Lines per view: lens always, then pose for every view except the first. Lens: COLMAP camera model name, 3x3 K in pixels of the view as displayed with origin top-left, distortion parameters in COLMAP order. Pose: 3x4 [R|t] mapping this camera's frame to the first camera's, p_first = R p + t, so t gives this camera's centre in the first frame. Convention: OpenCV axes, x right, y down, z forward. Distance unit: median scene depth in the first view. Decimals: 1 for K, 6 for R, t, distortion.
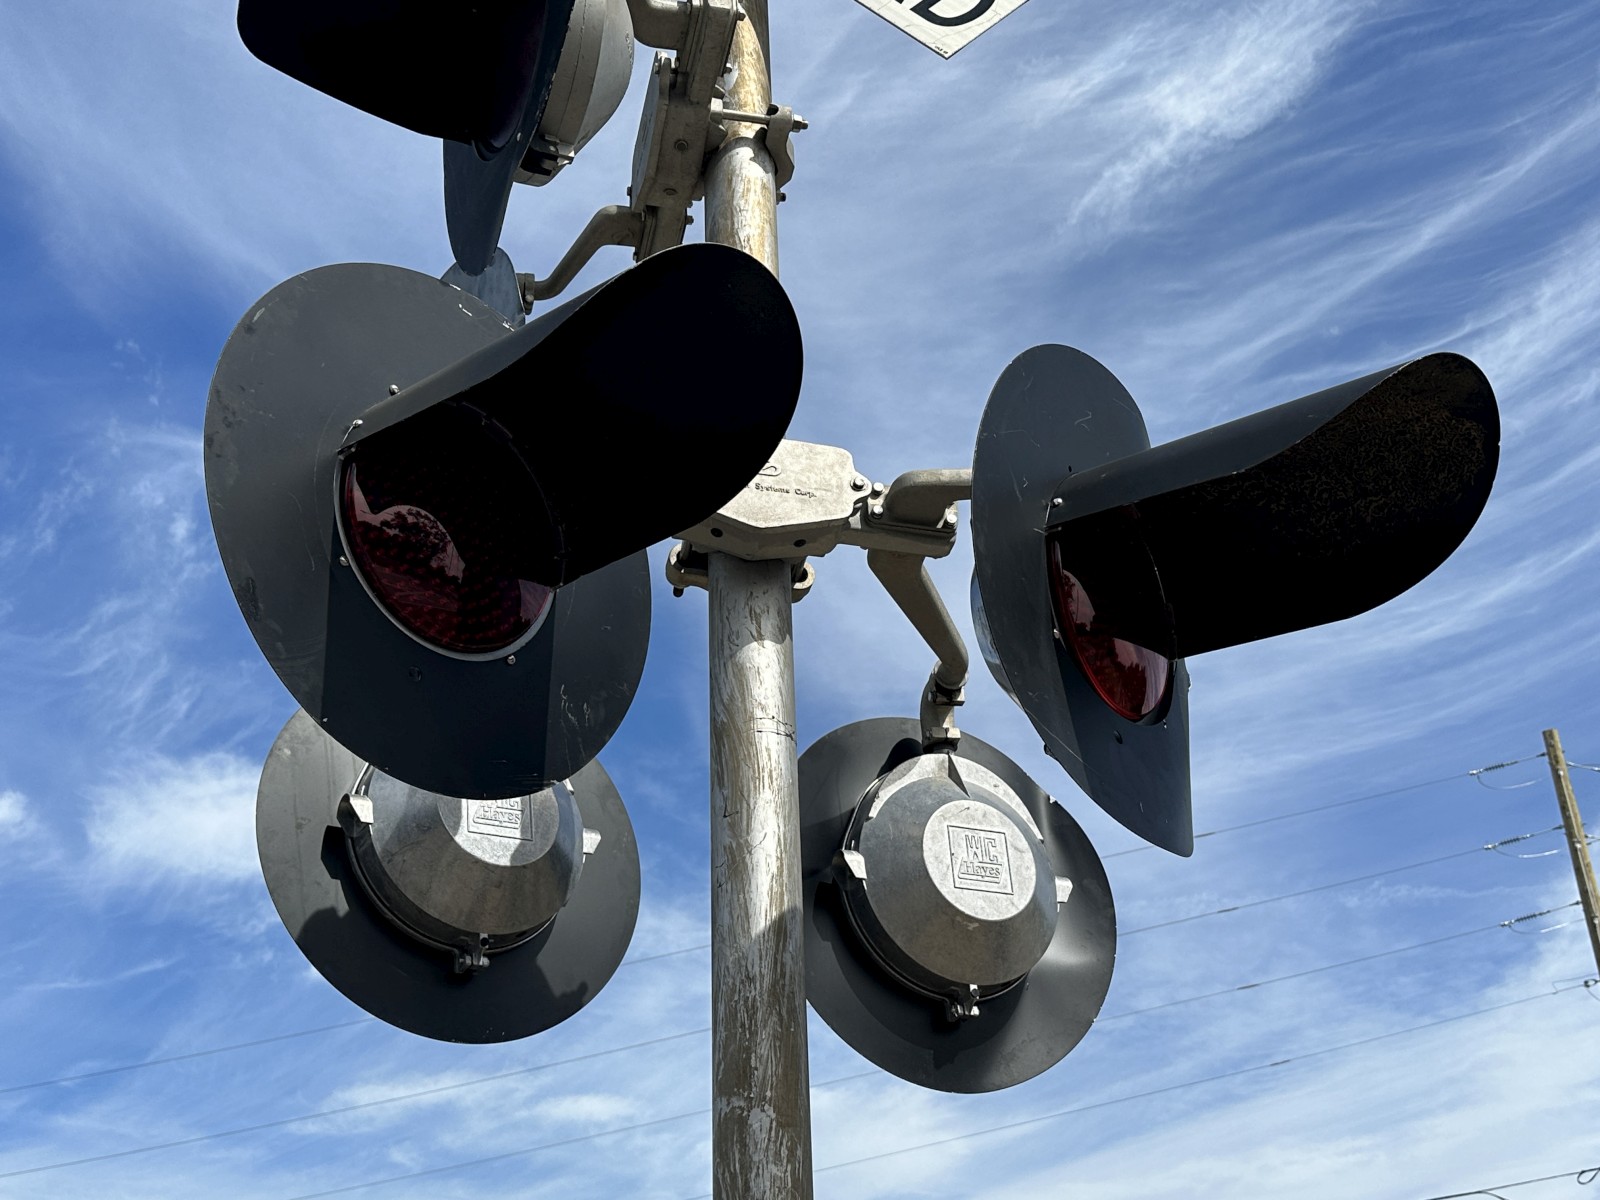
lens RADIAL K [[1688.0, 0, 849.5], [0, 1688.0, 609.2], [0, 0, 1]] dist [0.156136, -0.312252]
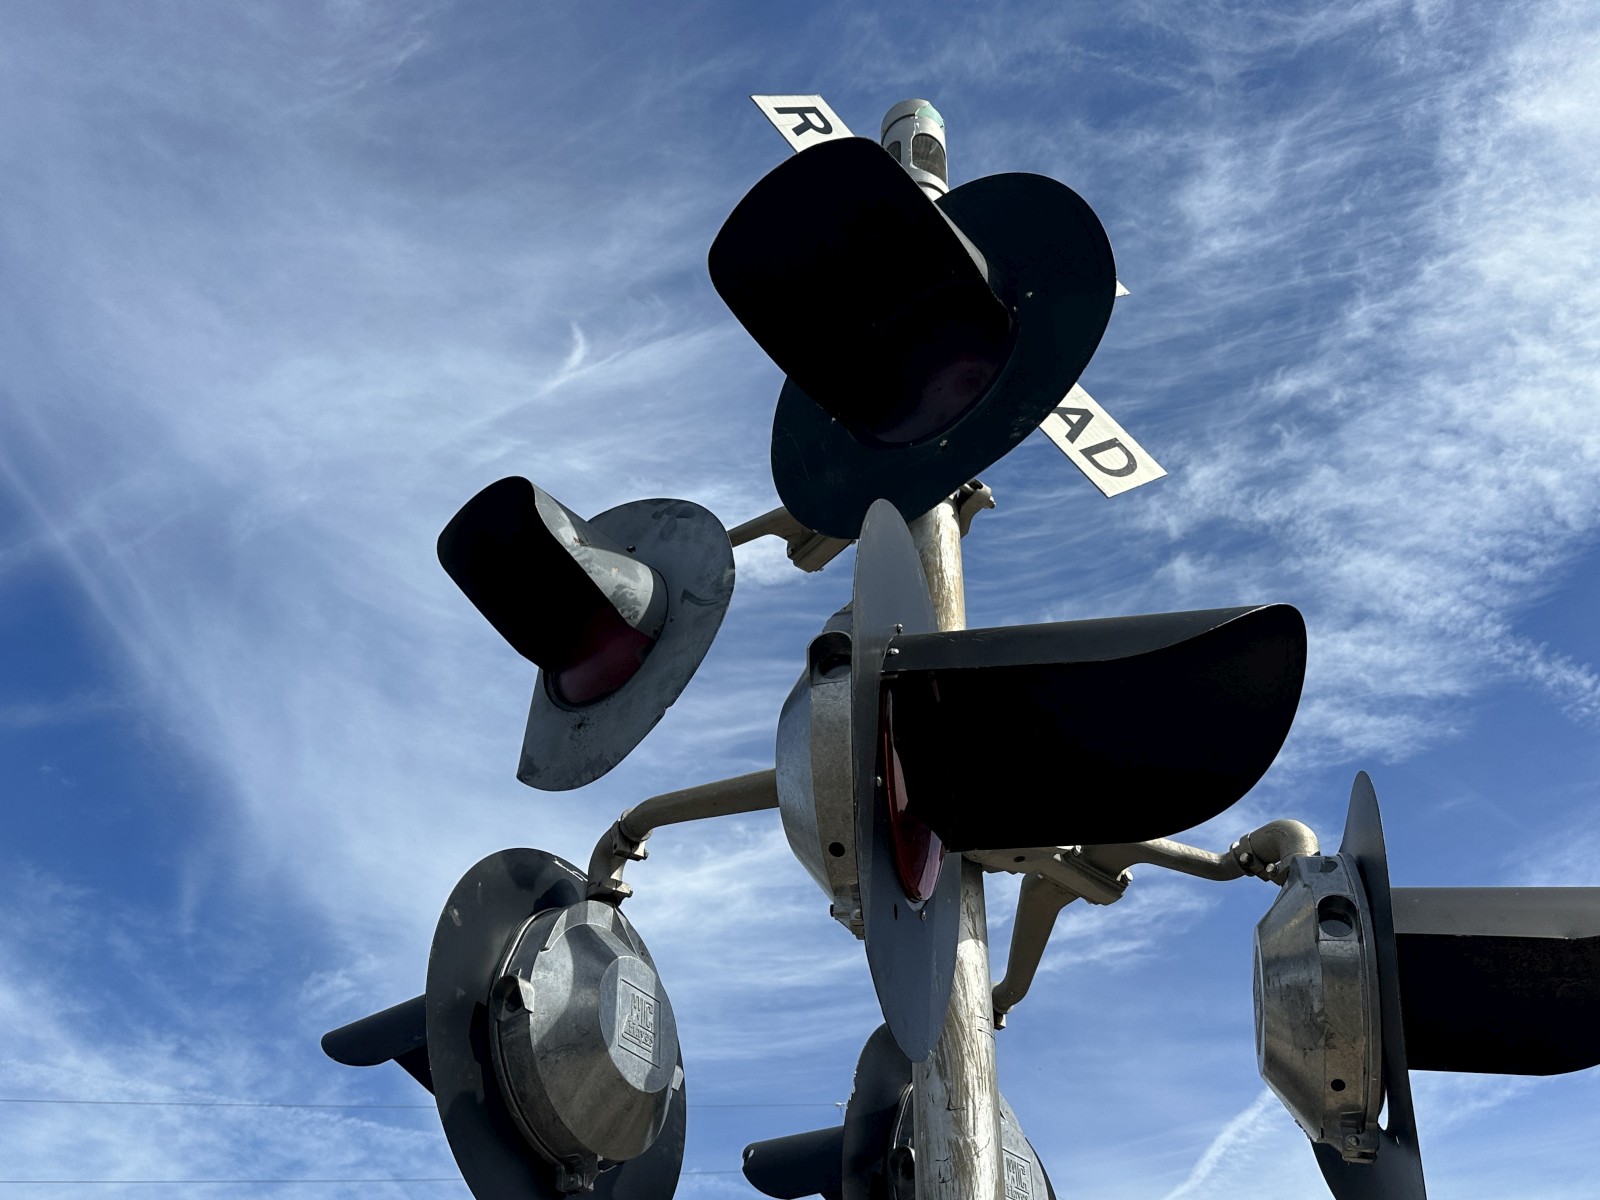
lens RADIAL K [[1318.2, 0, 799.7], [0, 1318.2, 618.1], [0, 0, 1]] dist [0.028195, -0.004555]
pose [[0.908824, 0.331277, 0.253563, -0.387322], [-0.271234, 0.931019, -0.244203, 0.056393], [-0.316971, 0.153163, 0.935986, 0.204034]]
